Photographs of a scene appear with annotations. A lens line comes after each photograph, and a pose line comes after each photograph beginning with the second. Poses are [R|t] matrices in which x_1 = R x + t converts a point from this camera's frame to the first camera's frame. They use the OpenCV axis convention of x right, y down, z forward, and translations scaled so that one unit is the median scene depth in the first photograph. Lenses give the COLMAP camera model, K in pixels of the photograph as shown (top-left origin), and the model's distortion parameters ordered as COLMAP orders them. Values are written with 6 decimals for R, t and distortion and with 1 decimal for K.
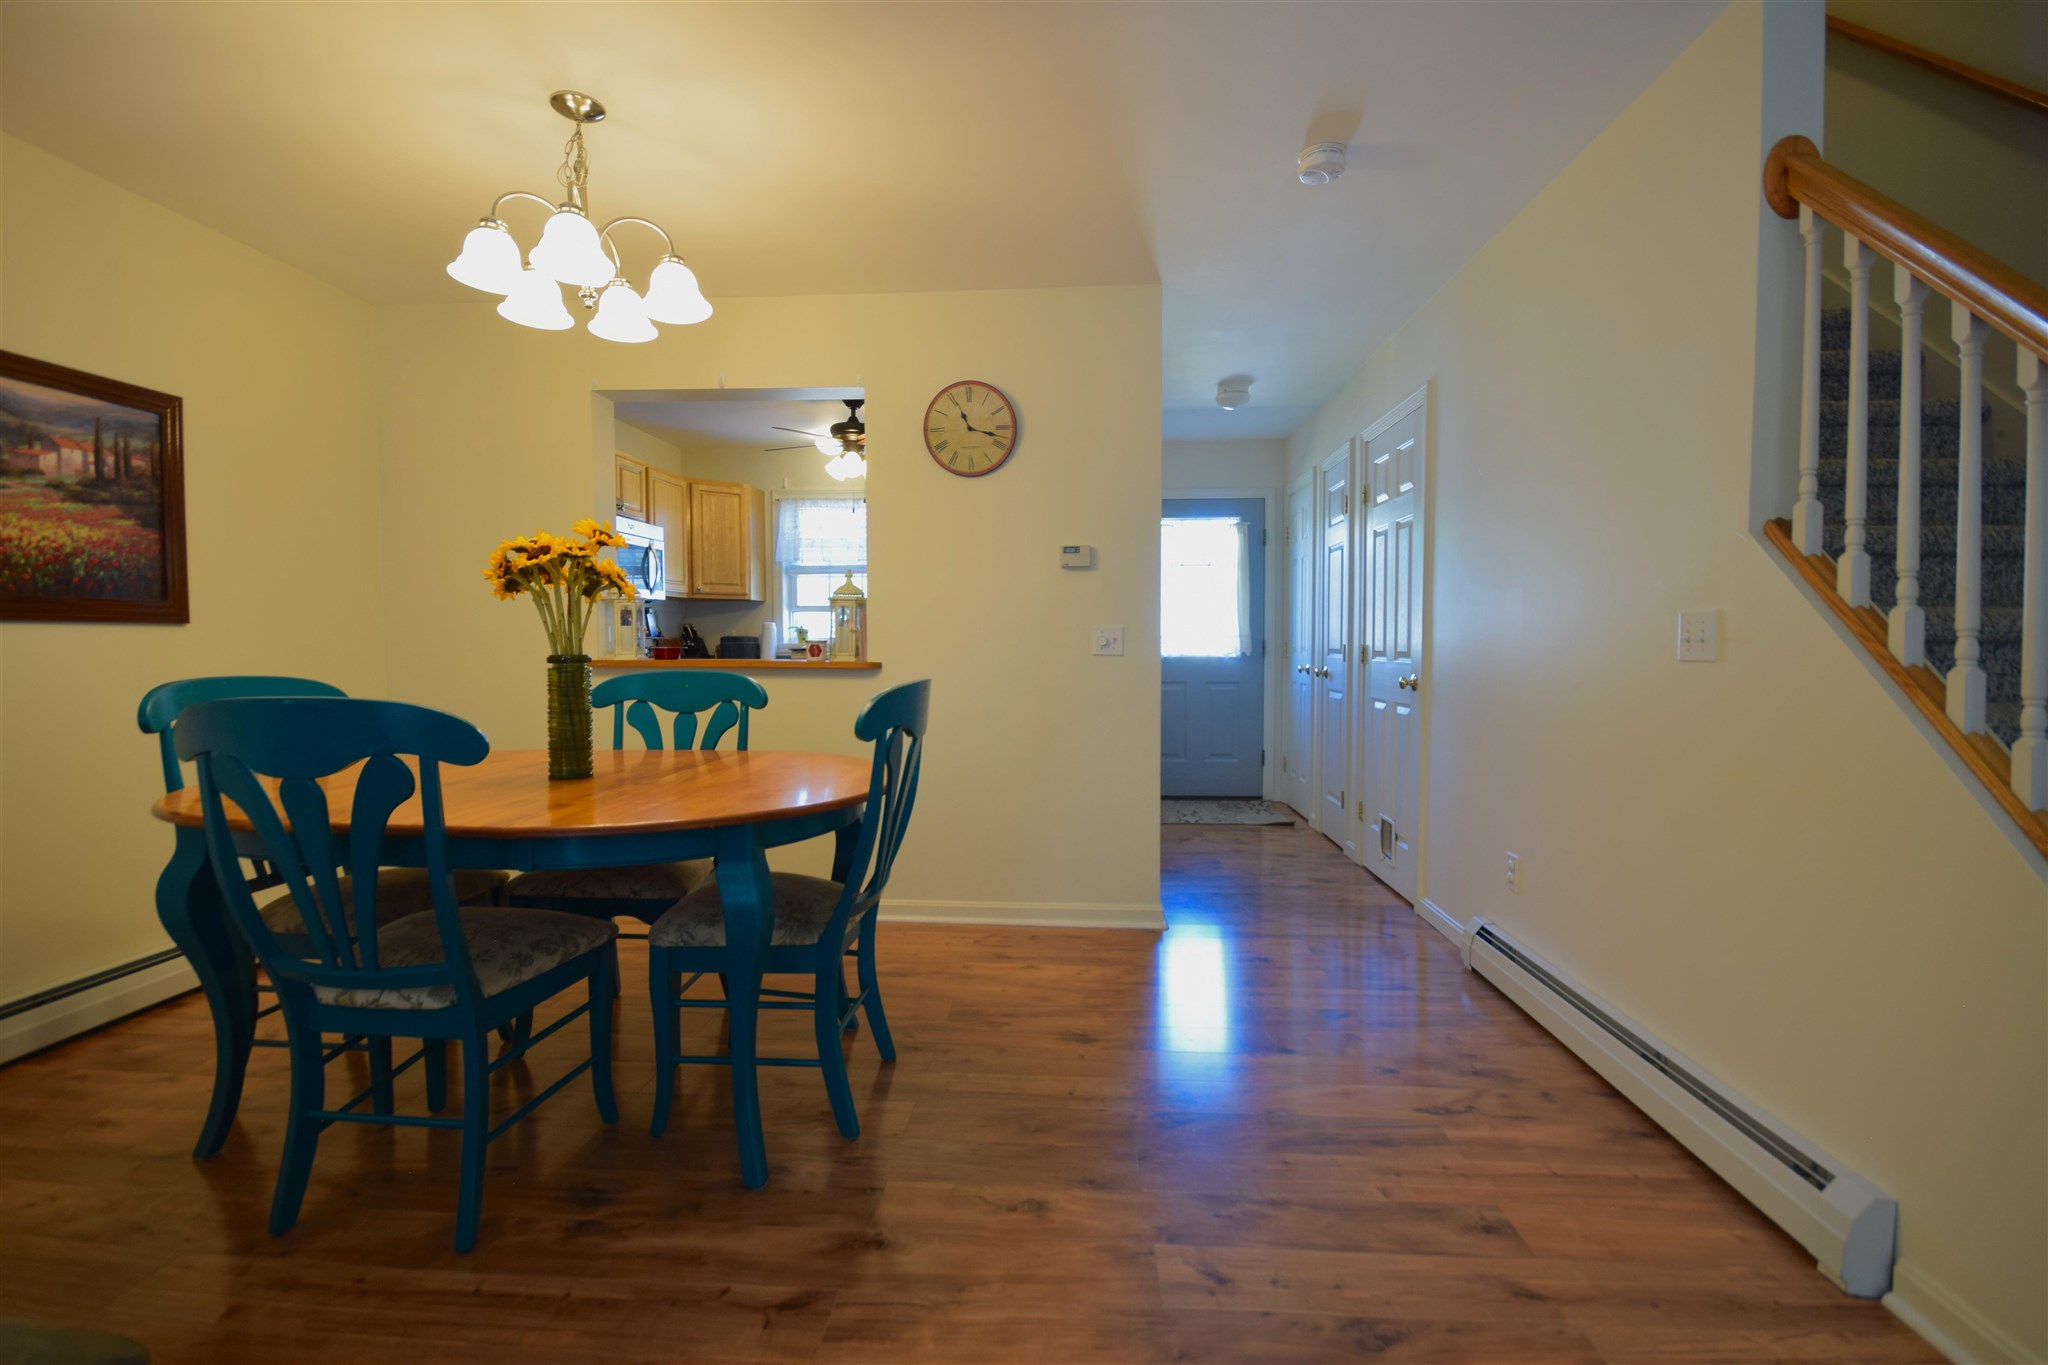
lens RADIAL K [[893.6, 0, 1016.9], [0, 893.6, 677.8], [0, 0, 1]] dist [0.024378, -0.019513]
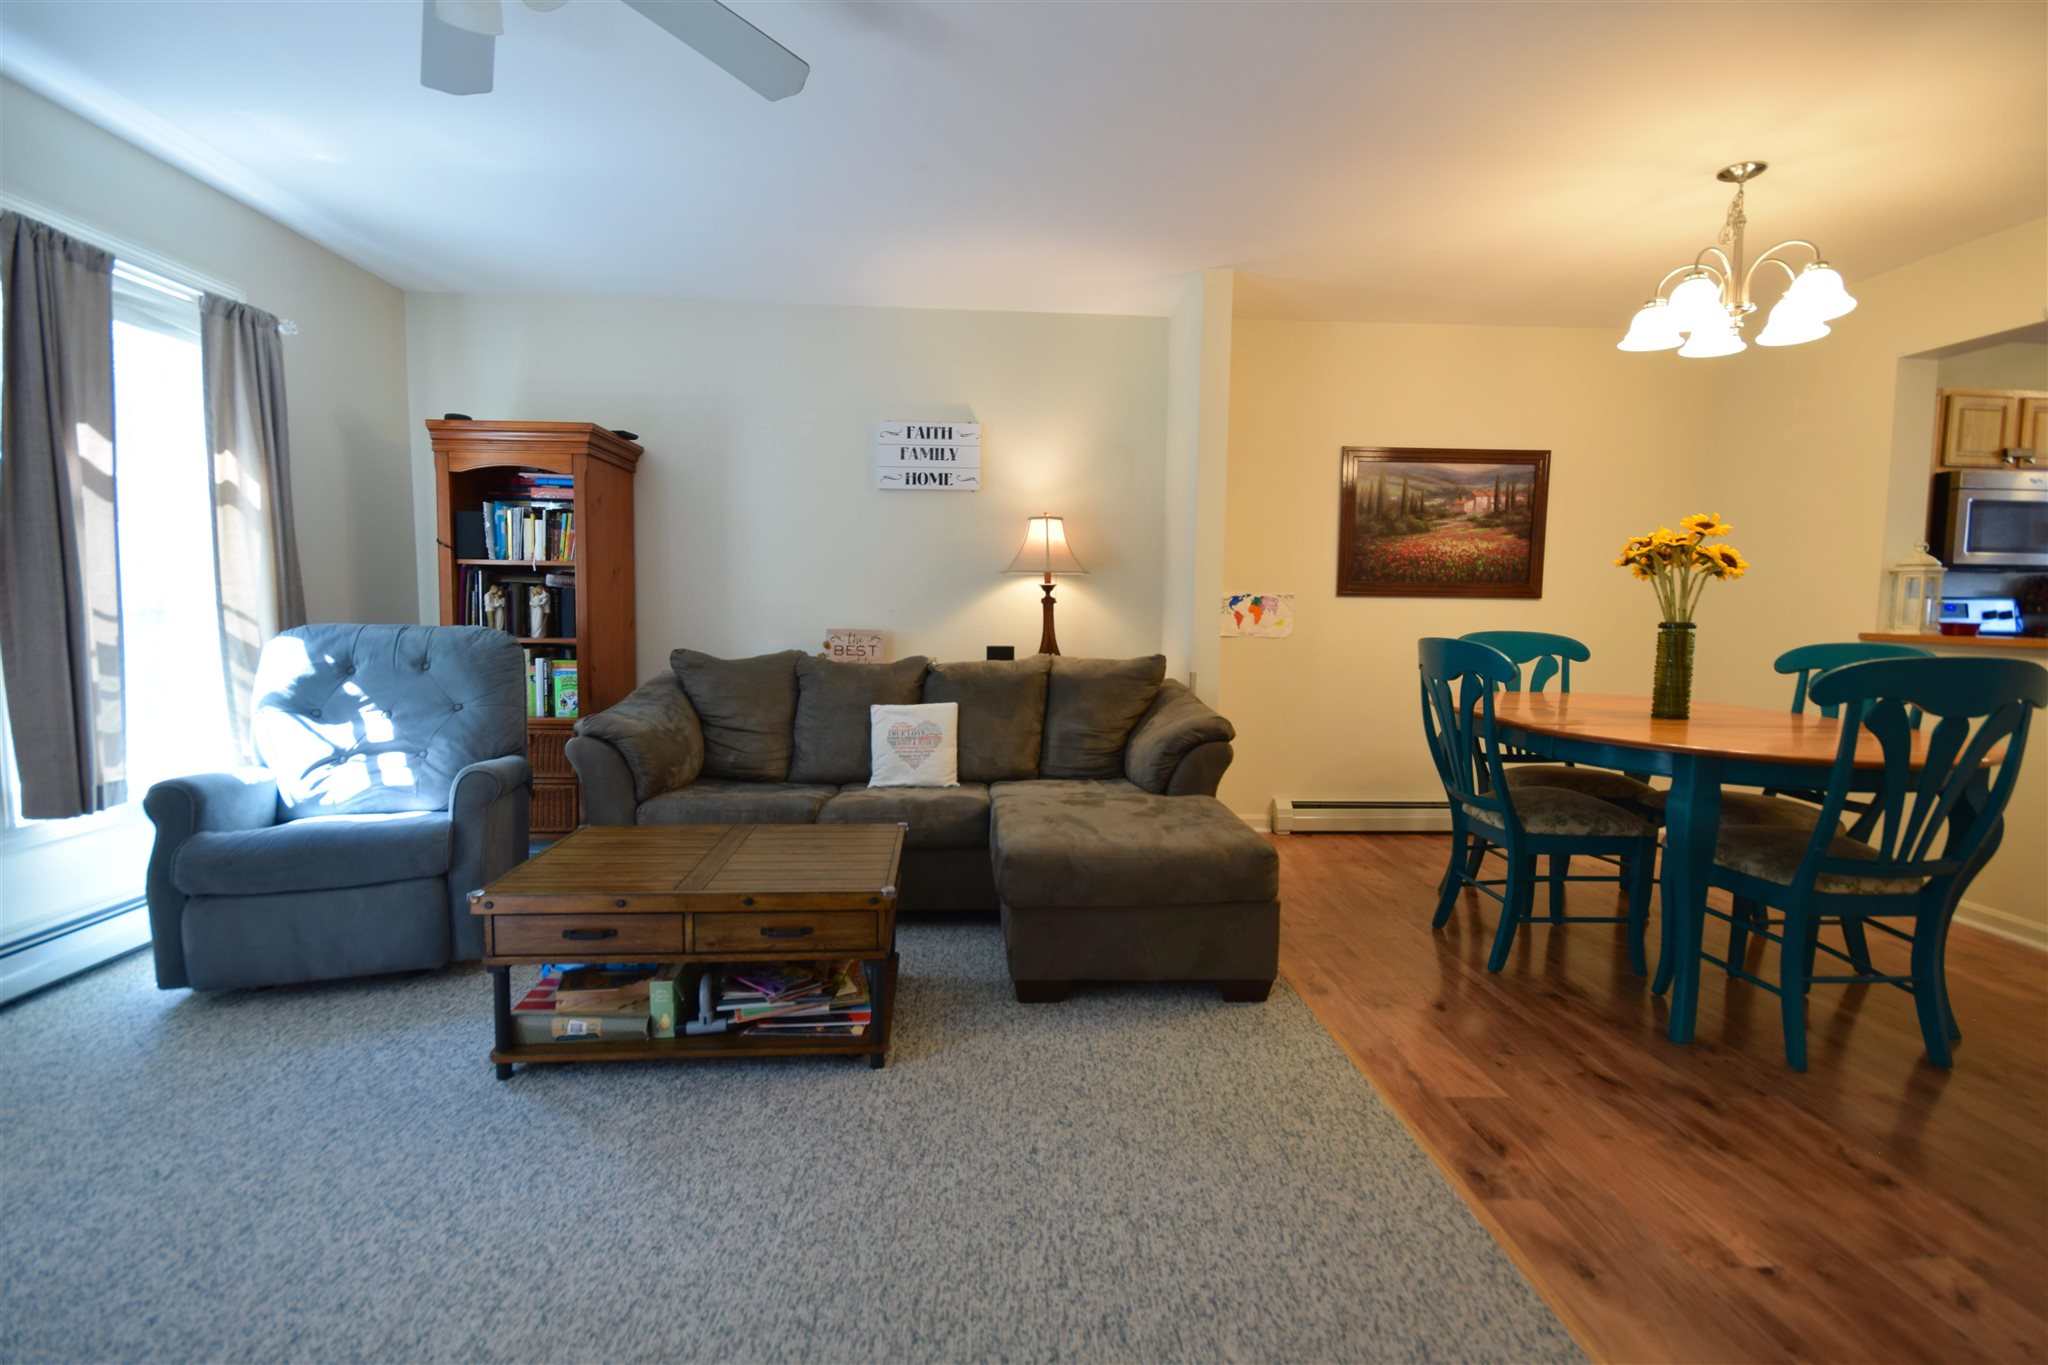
lens RADIAL K [[907.8, 0, 1024.0], [0, 907.8, 682.5], [0, 0, 1]] dist [-0.002187, -0.000084]
pose [[0.118194, 0.088465, -0.989042, 0.618975], [-0.054298, 0.995109, 0.082519, 0.002795], [0.991505, 0.043950, 0.122419, -0.070213]]
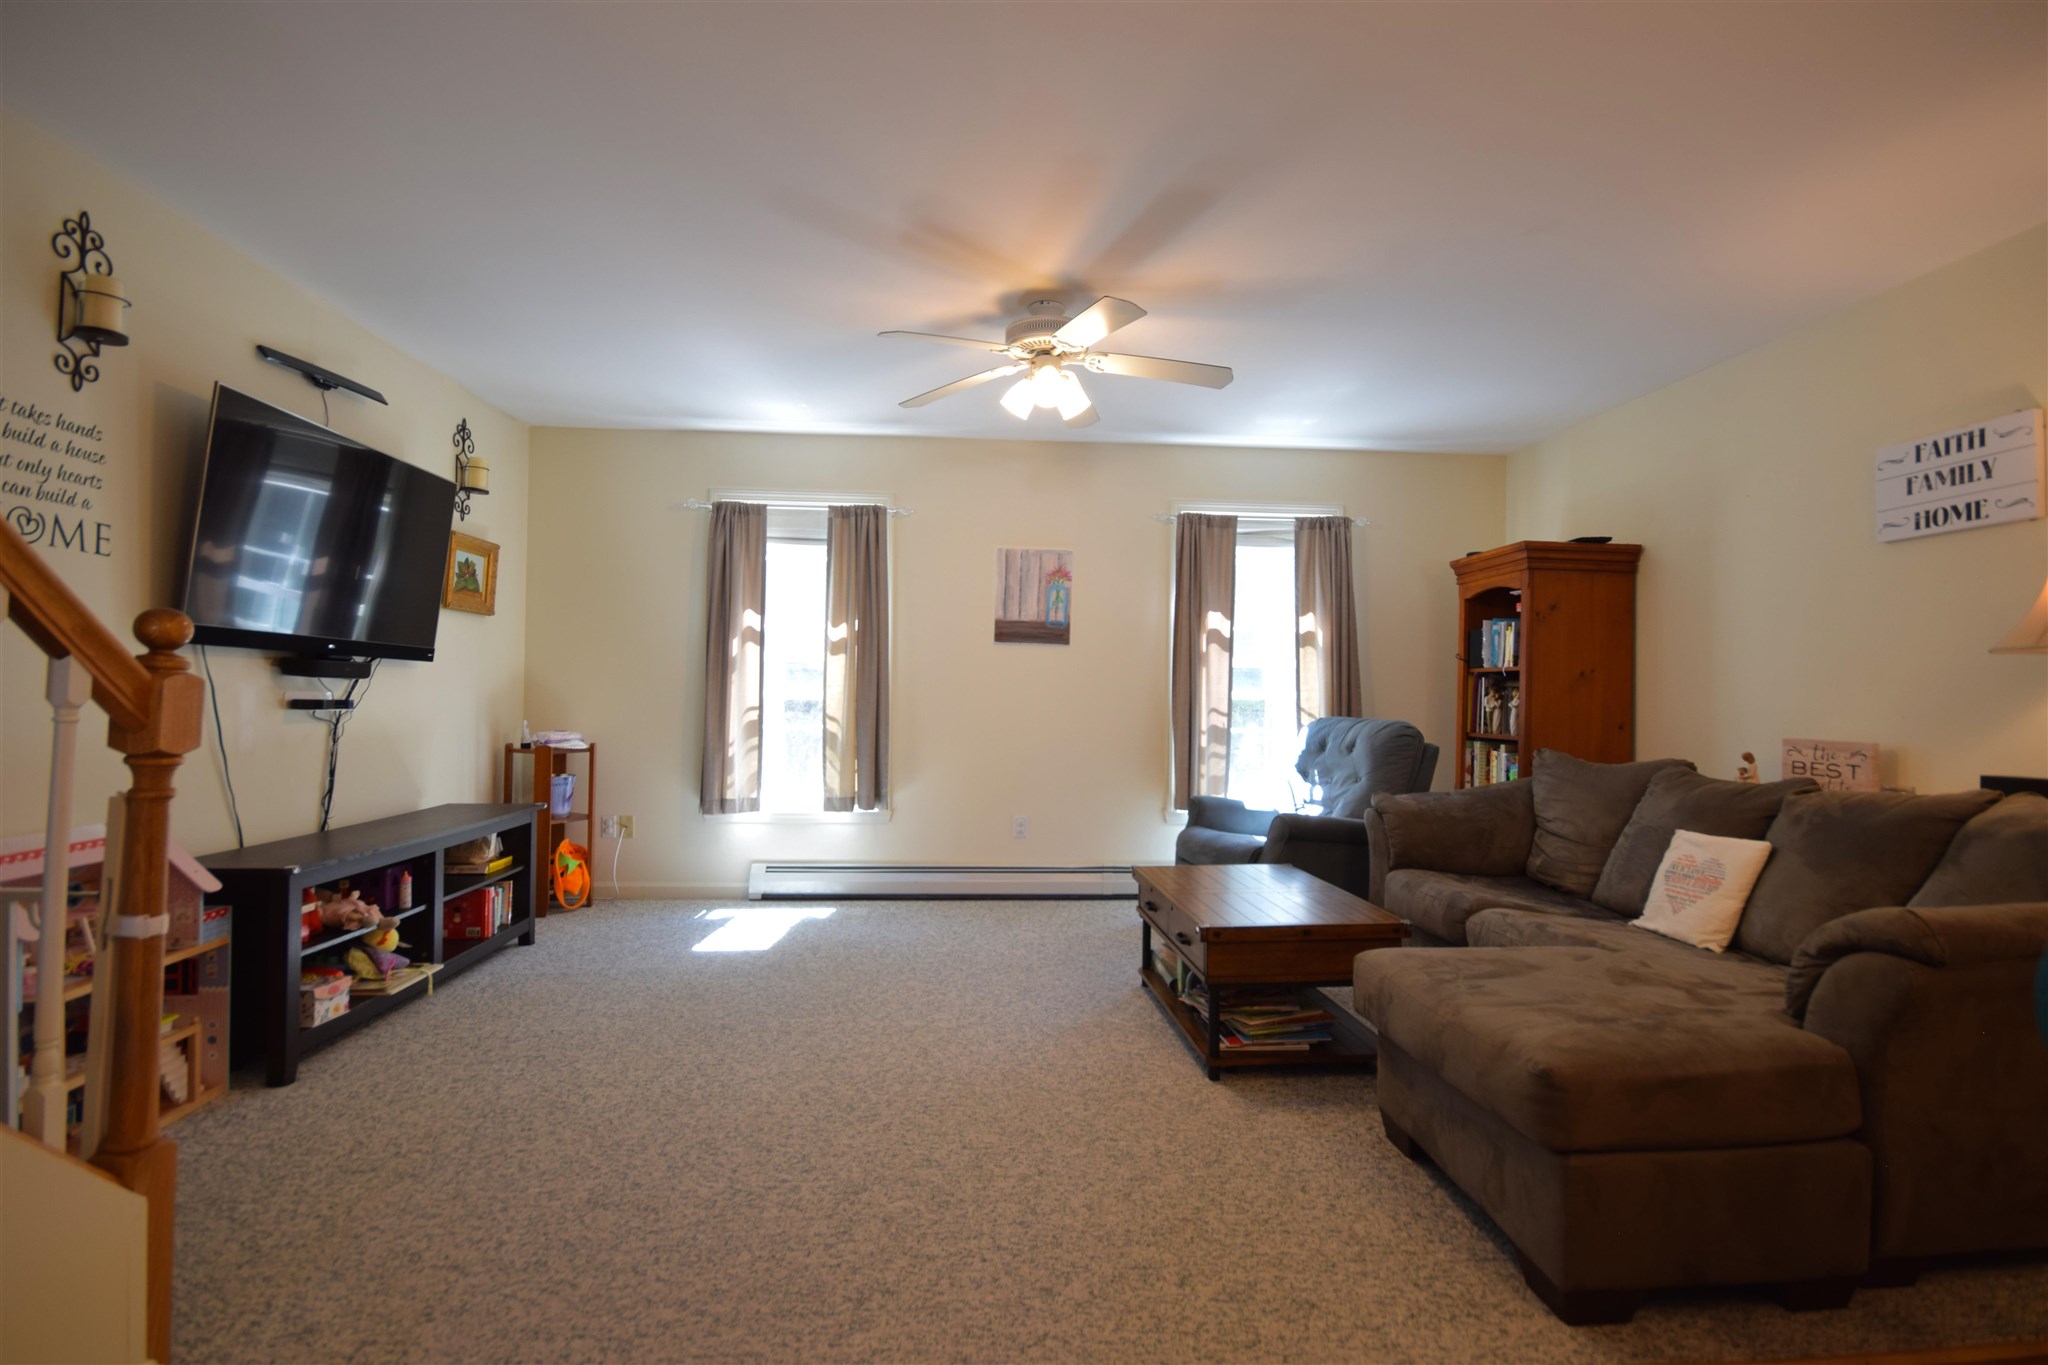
lens RADIAL K [[923.5, 0, 1024.0], [0, 923.5, 682.5], [0, 0, 1]] dist [0.004802, -0.009050]
pose [[-0.990689, -0.014925, -0.135322, 0.133531], [-0.018843, 0.999438, 0.027714, -0.033503], [0.134832, 0.030005, -0.990414, 0.941147]]
